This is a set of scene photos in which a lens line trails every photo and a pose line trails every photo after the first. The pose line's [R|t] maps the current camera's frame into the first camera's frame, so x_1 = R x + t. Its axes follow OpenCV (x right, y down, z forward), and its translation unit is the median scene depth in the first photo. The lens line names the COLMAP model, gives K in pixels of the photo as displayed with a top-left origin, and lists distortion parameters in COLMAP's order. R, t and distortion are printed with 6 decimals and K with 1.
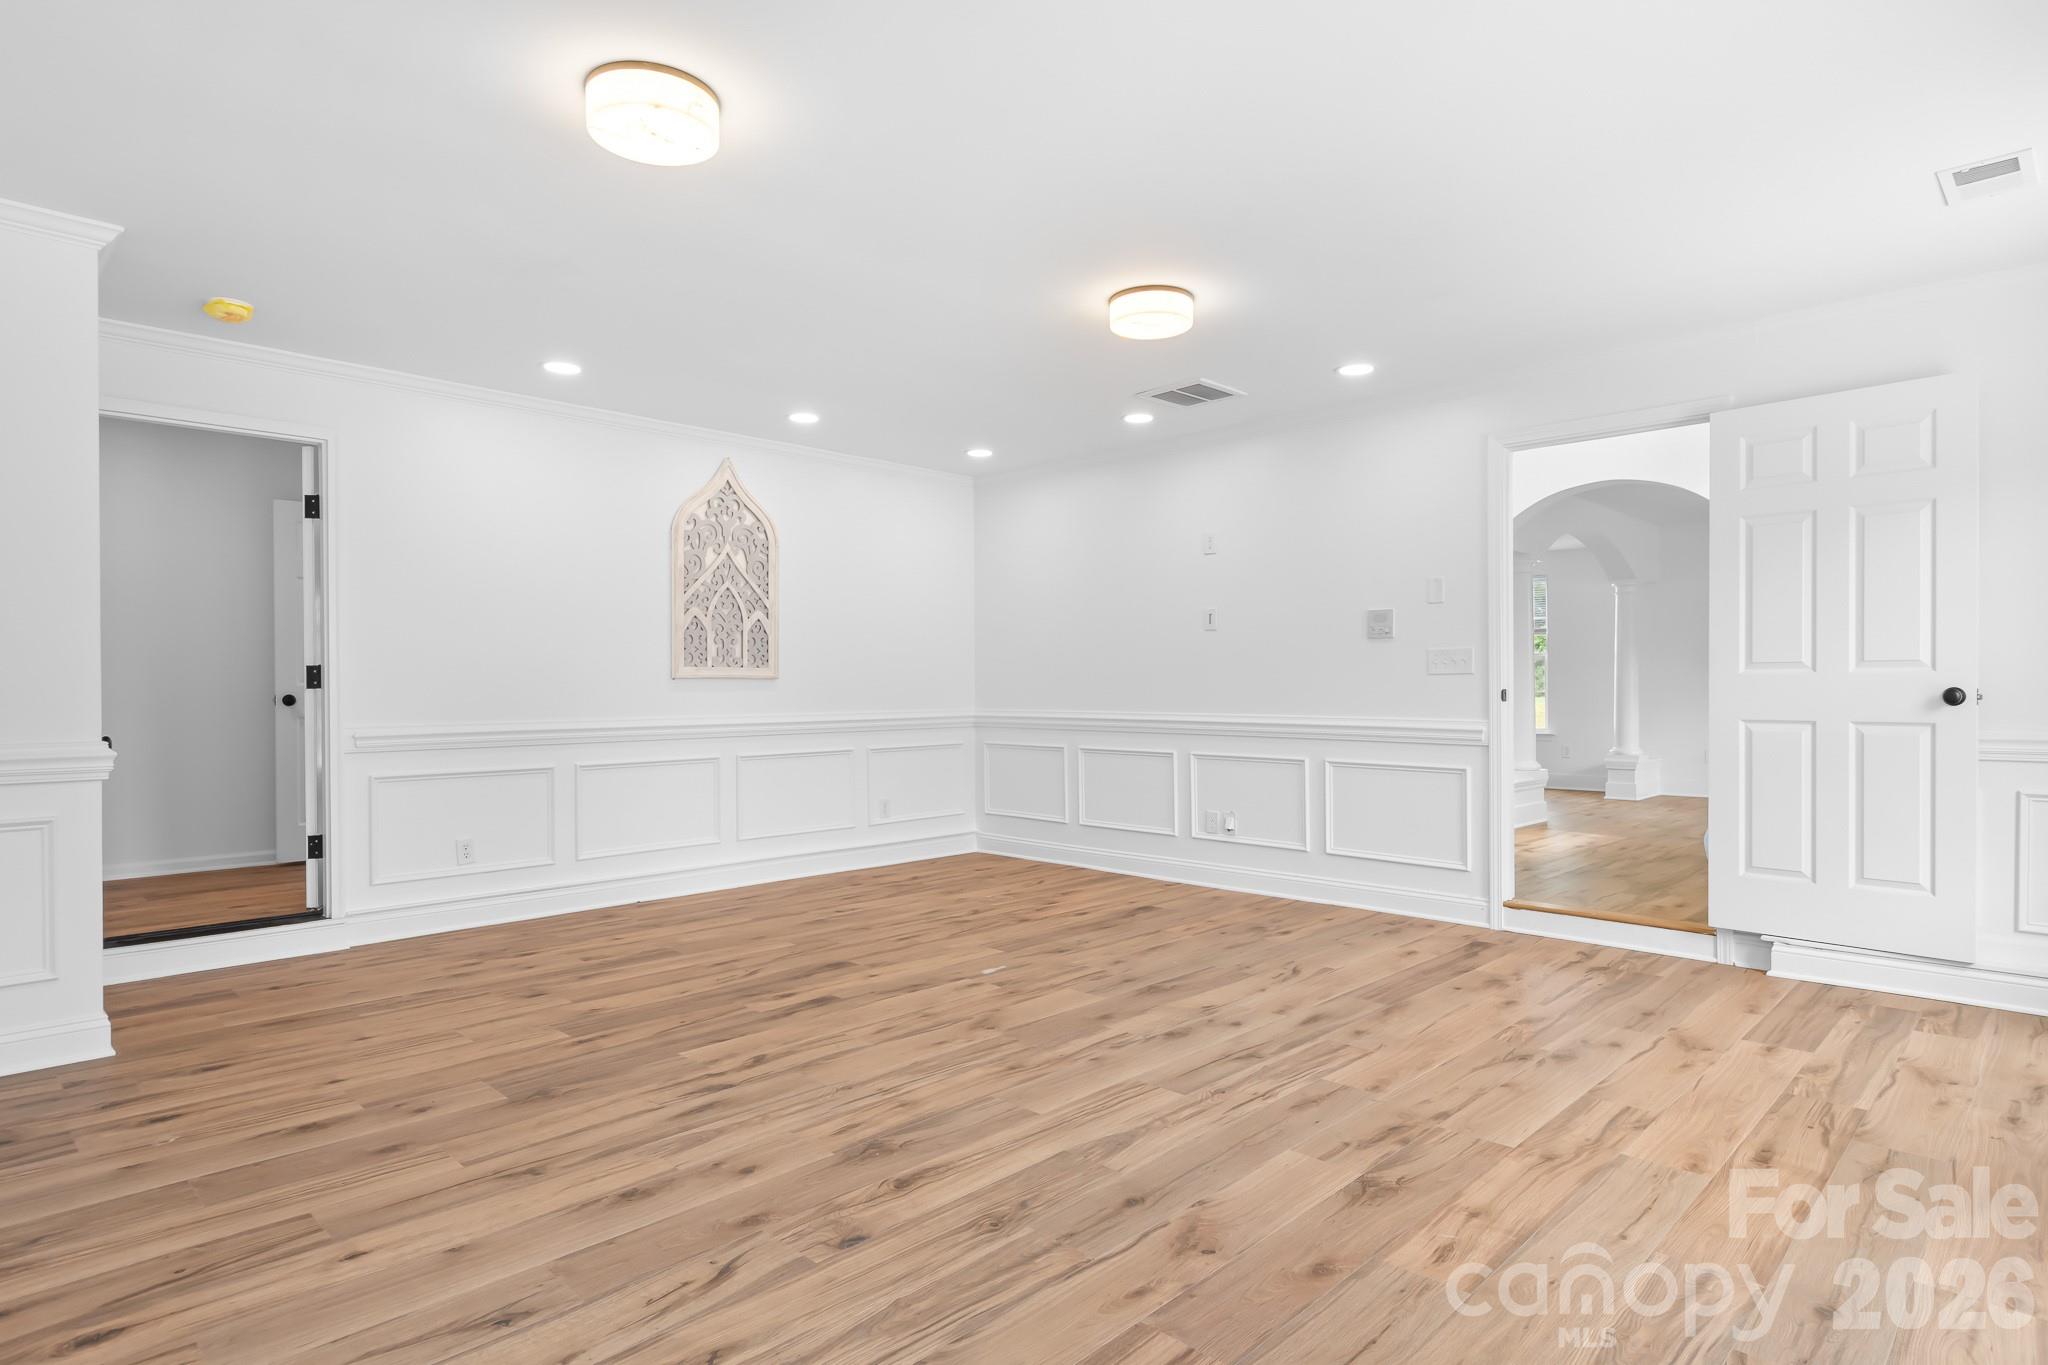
lens RADIAL K [[1066.8, 0, 1044.8], [0, 1066.8, 693.4], [0, 0, 1]] dist [-0.017643, 0.000046]
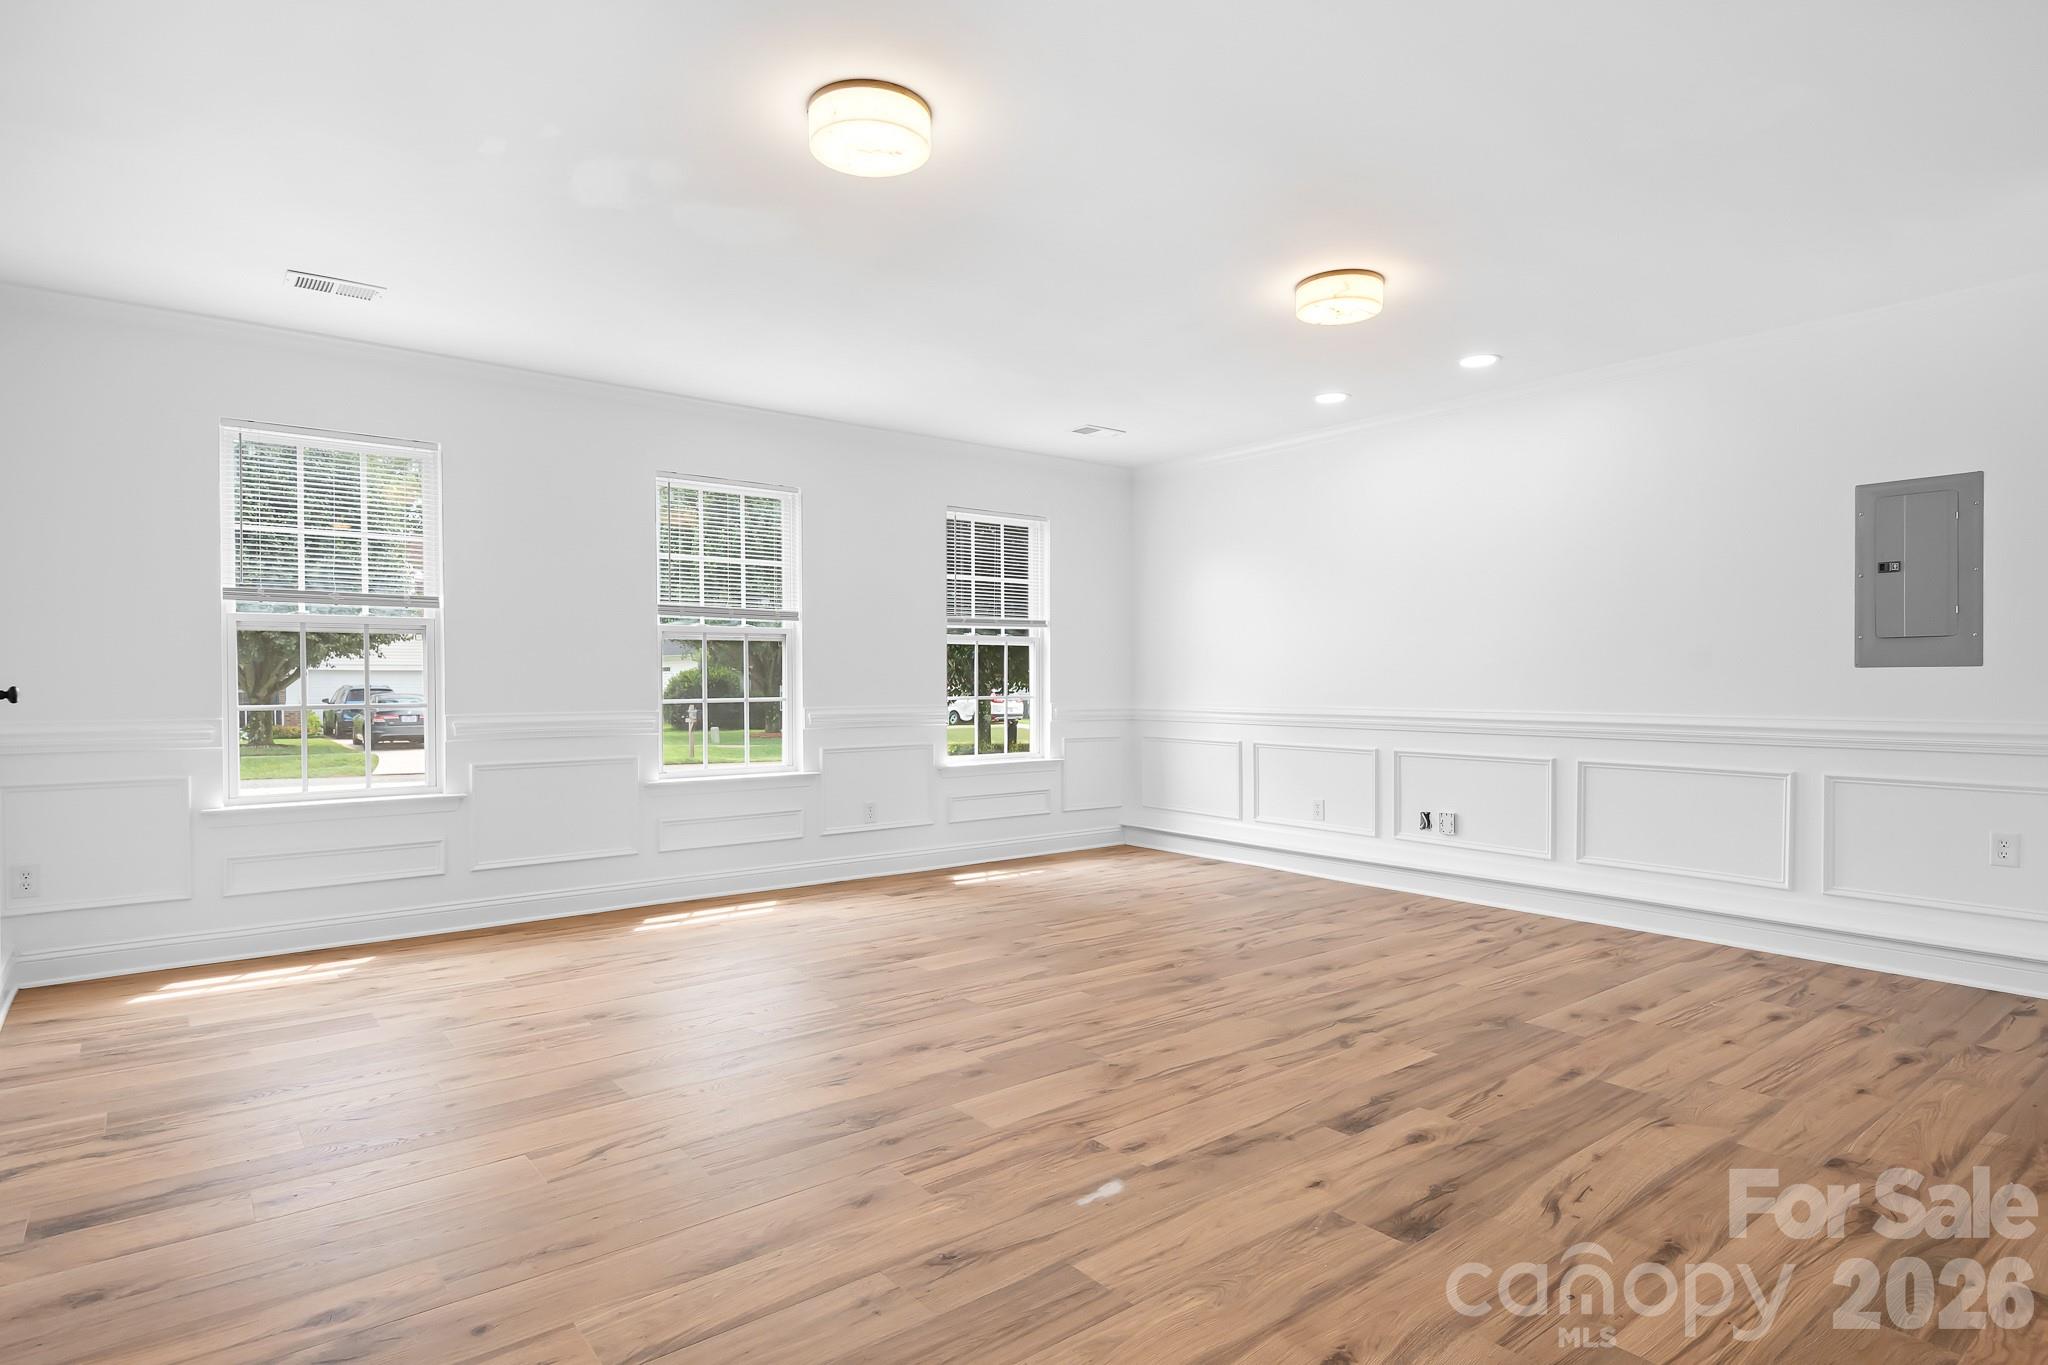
lens RADIAL K [[1066.8, 0, 1027.8], [0, 1066.8, 686.3], [0, 0, 1]] dist [-0.017643, 0.000046]
pose [[-0.989168, 0.005264, 0.146694, -0.118417], [0.006658, 0.999937, 0.009014, -0.007312], [-0.146637, 0.009893, -0.989141, 1.994120]]
